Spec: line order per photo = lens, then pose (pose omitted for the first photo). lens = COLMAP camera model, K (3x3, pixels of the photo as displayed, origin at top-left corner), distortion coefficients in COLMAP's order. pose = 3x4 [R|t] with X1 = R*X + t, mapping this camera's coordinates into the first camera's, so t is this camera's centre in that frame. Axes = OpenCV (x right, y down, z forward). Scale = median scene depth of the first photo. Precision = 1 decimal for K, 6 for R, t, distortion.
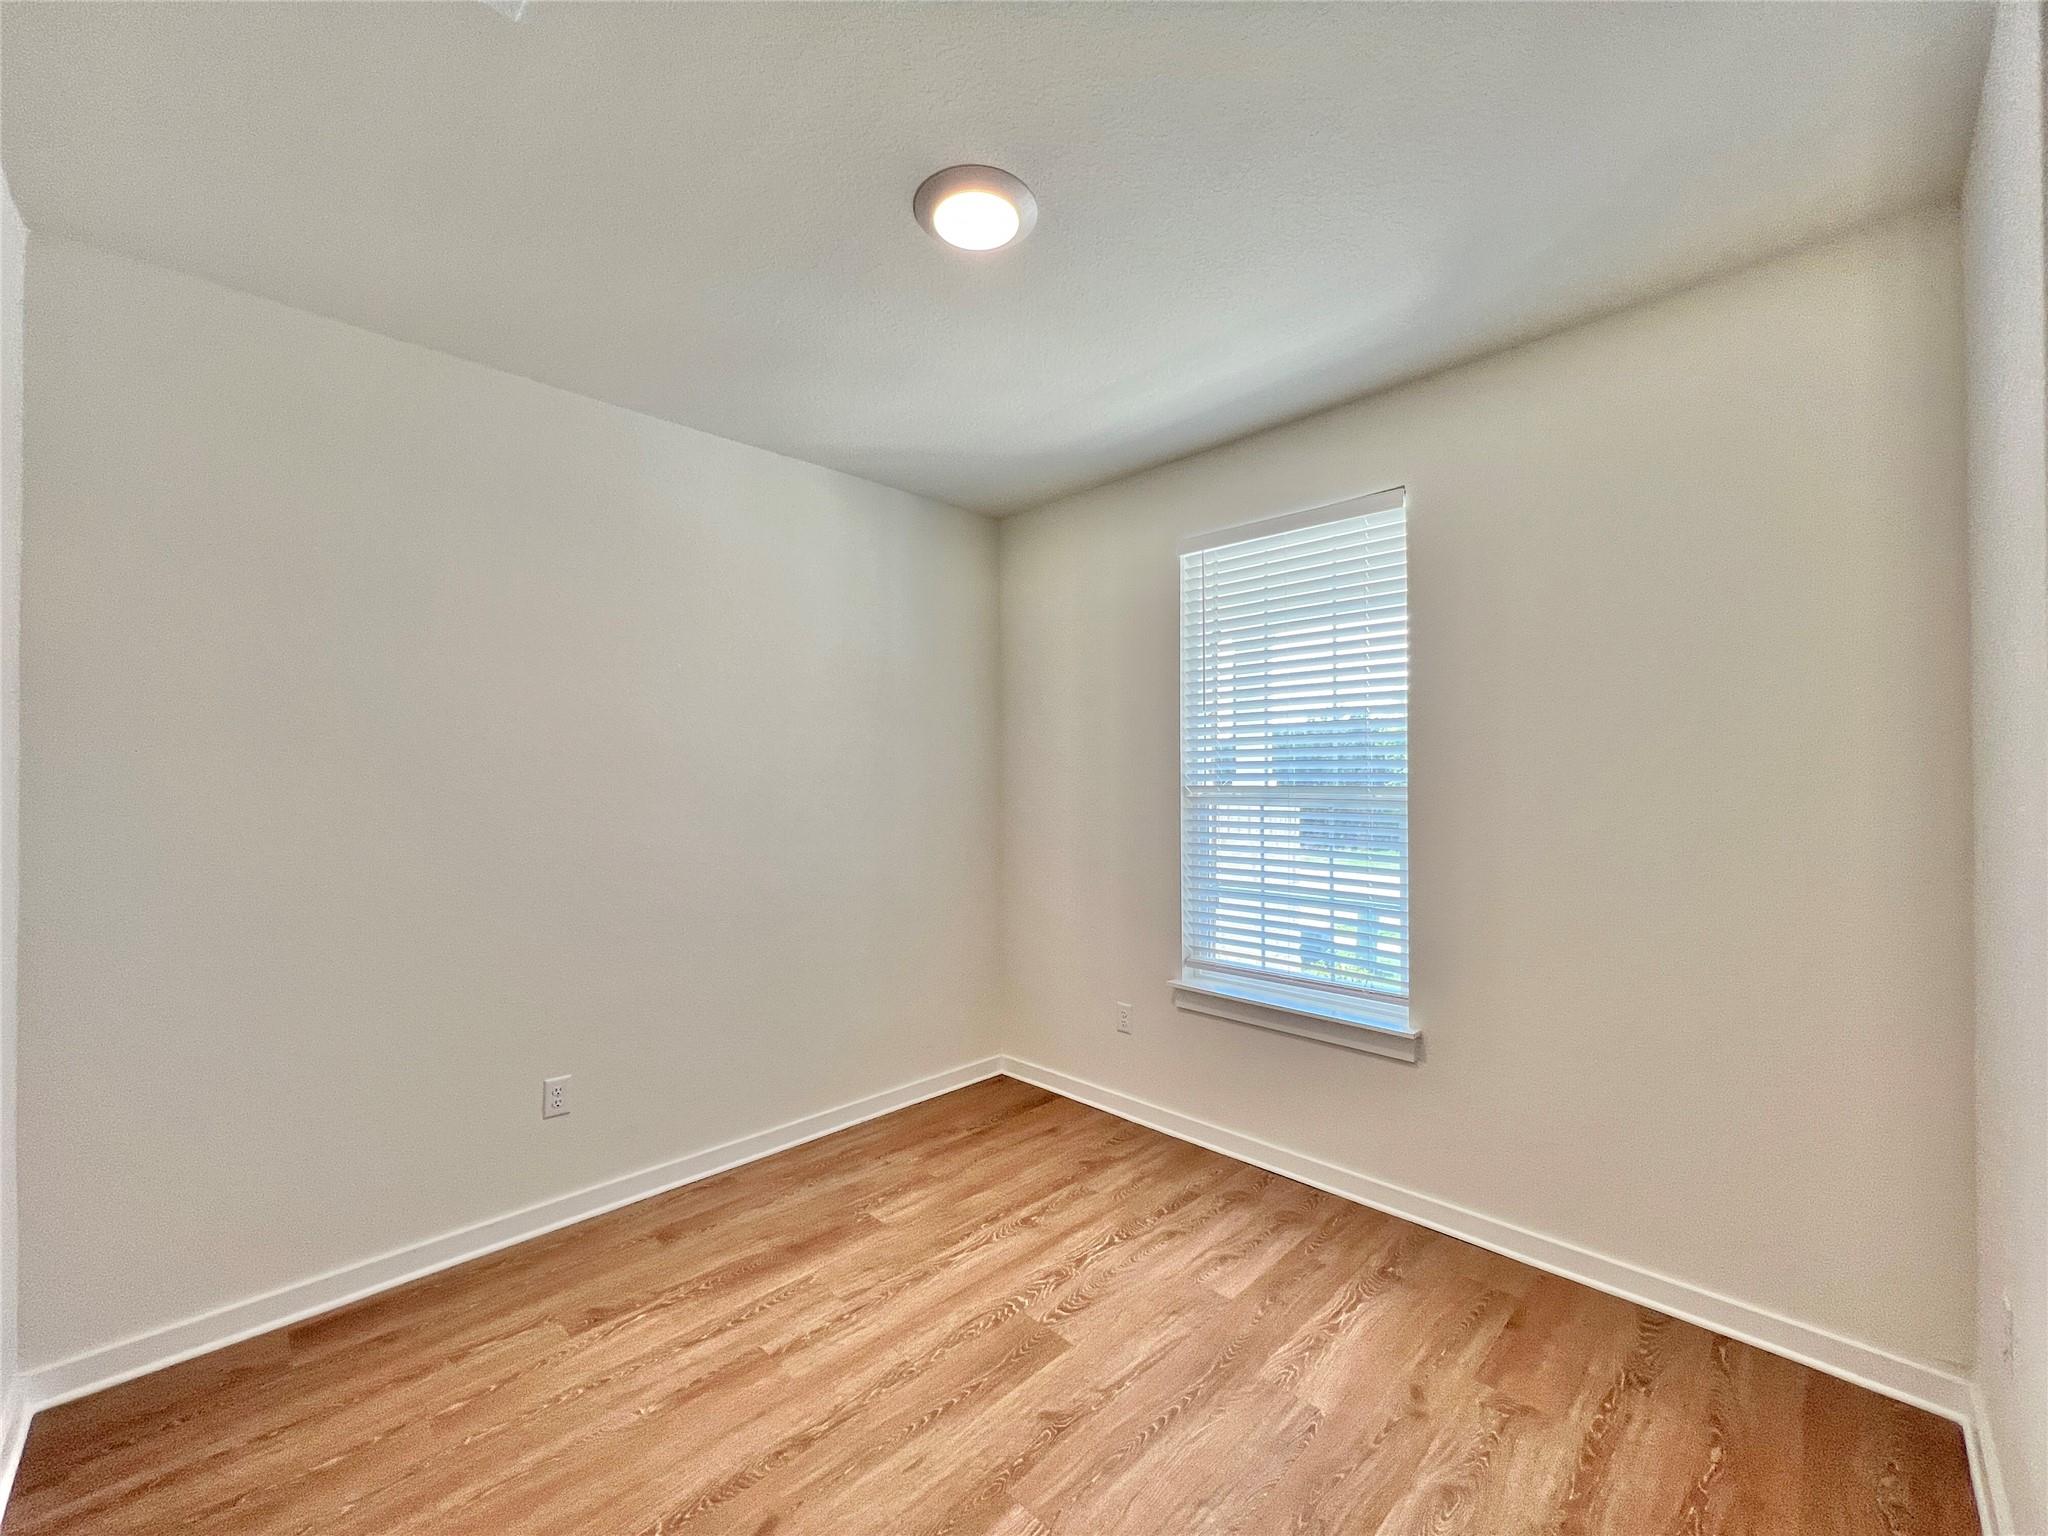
lens RADIAL K [[820.7, 0, 1024.0], [0, 820.7, 768.0], [0, 0, 1]] dist [-0.001602, 0.000537]
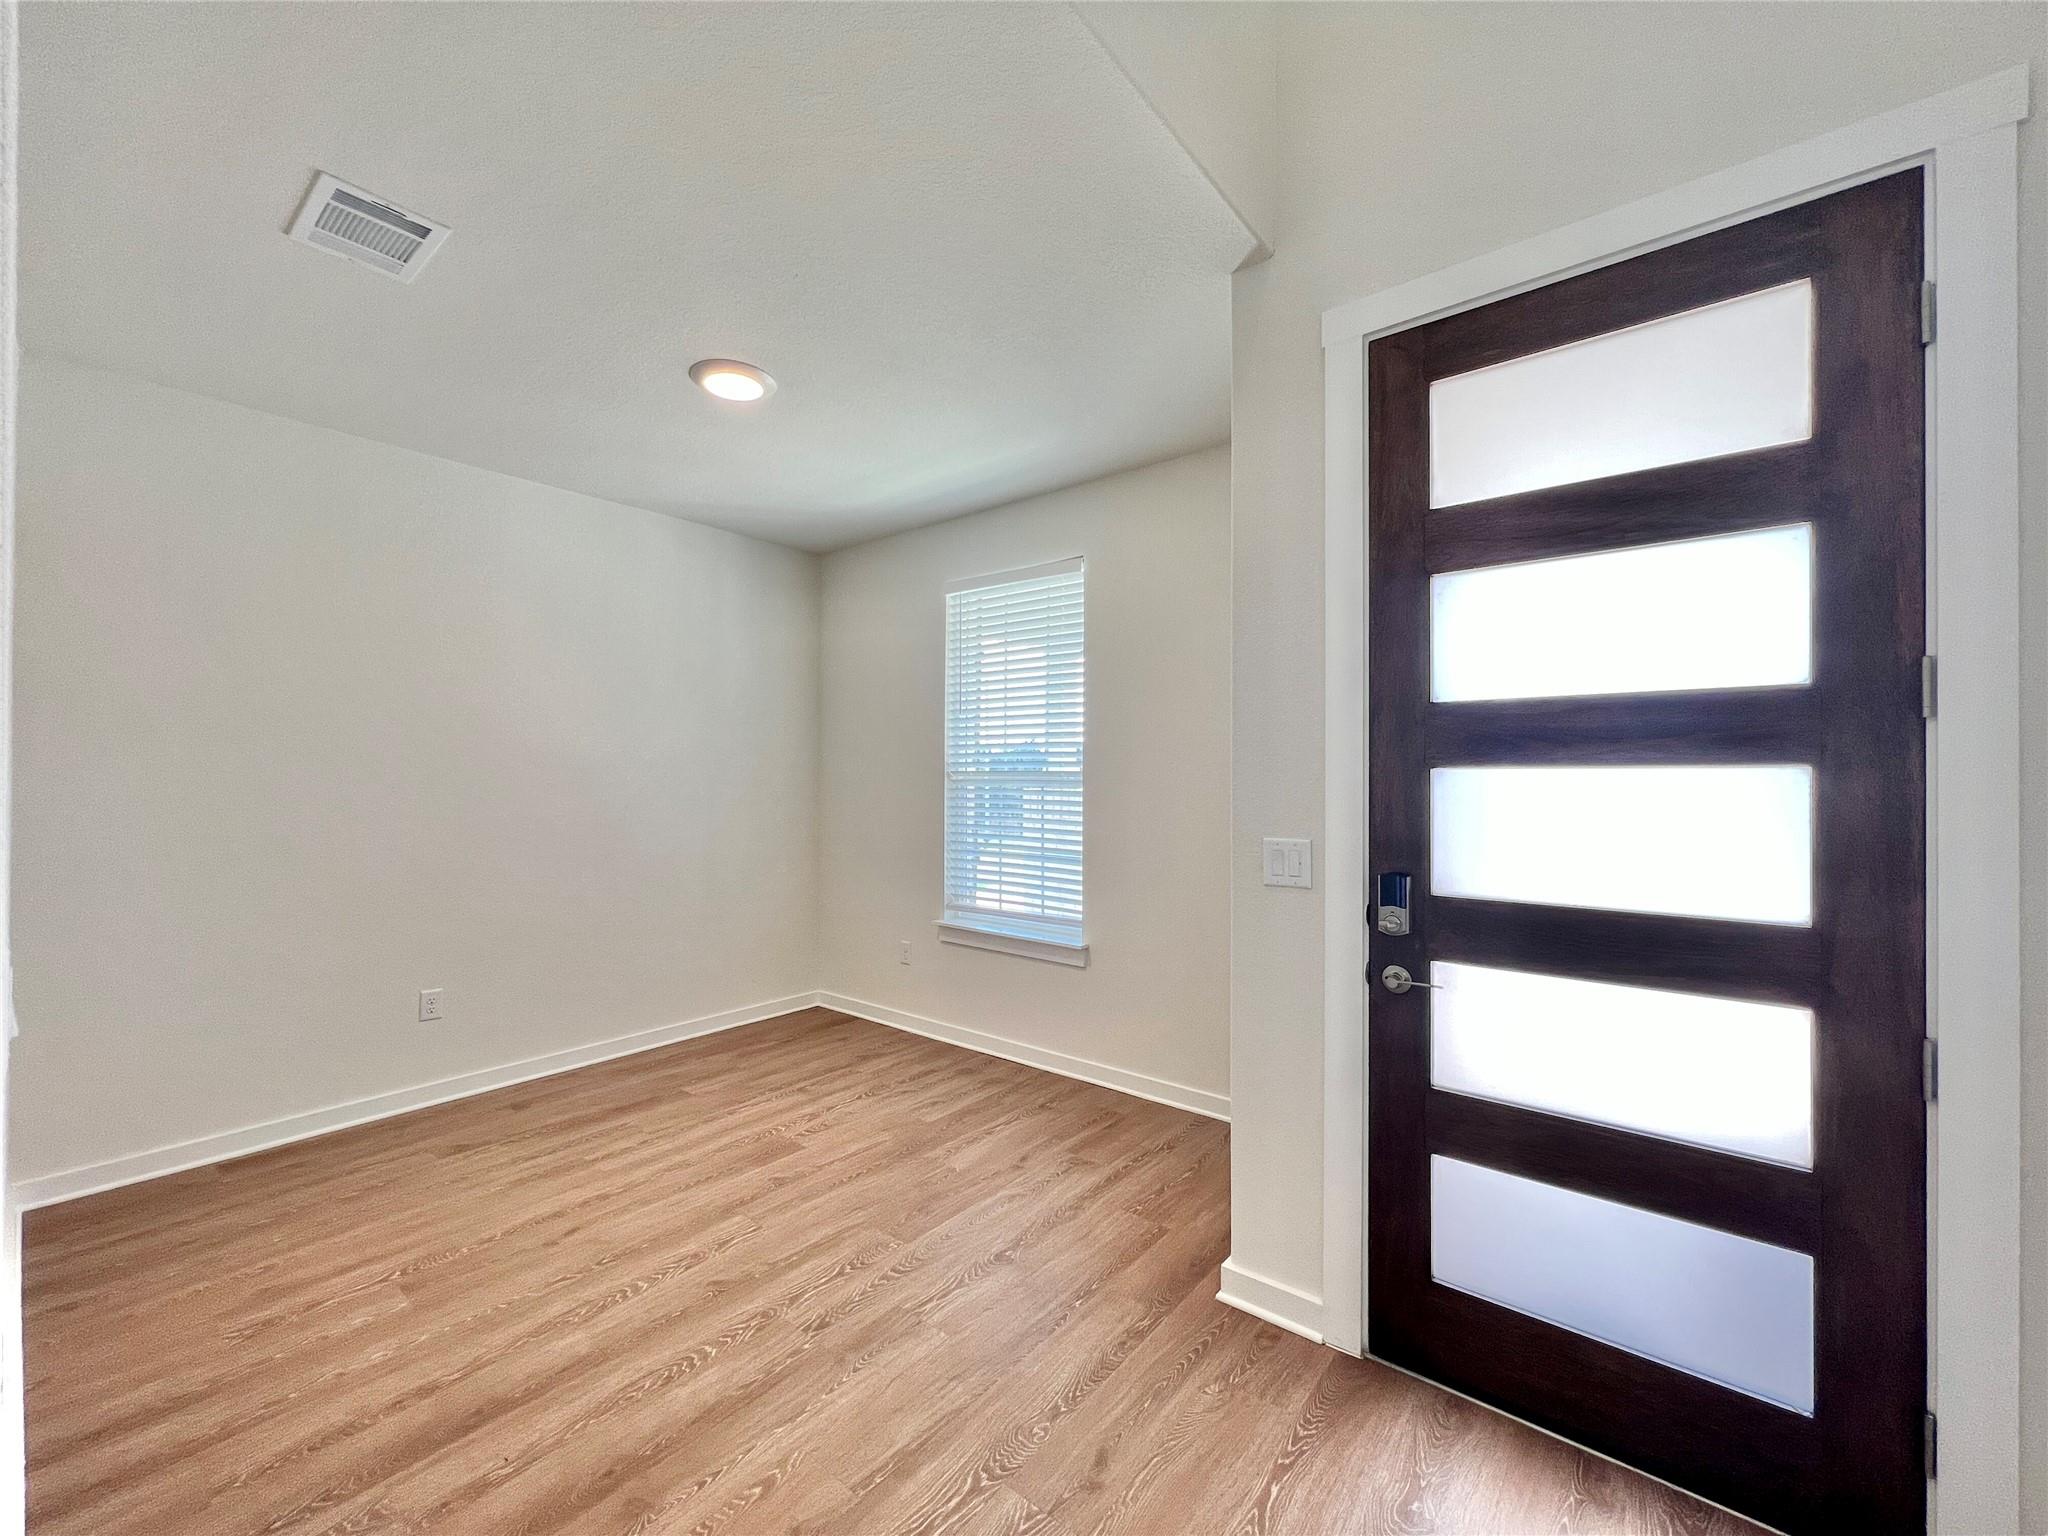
lens RADIAL K [[820.7, 0, 1024.0], [0, 820.7, 768.0], [0, 0, 1]] dist [-0.001602, 0.000537]
pose [[0.994594, 0.008938, 0.103451, 0.223772], [-0.009215, 0.999955, 0.002196, 0.015675], [-0.103426, -0.003138, 0.994632, -0.383695]]
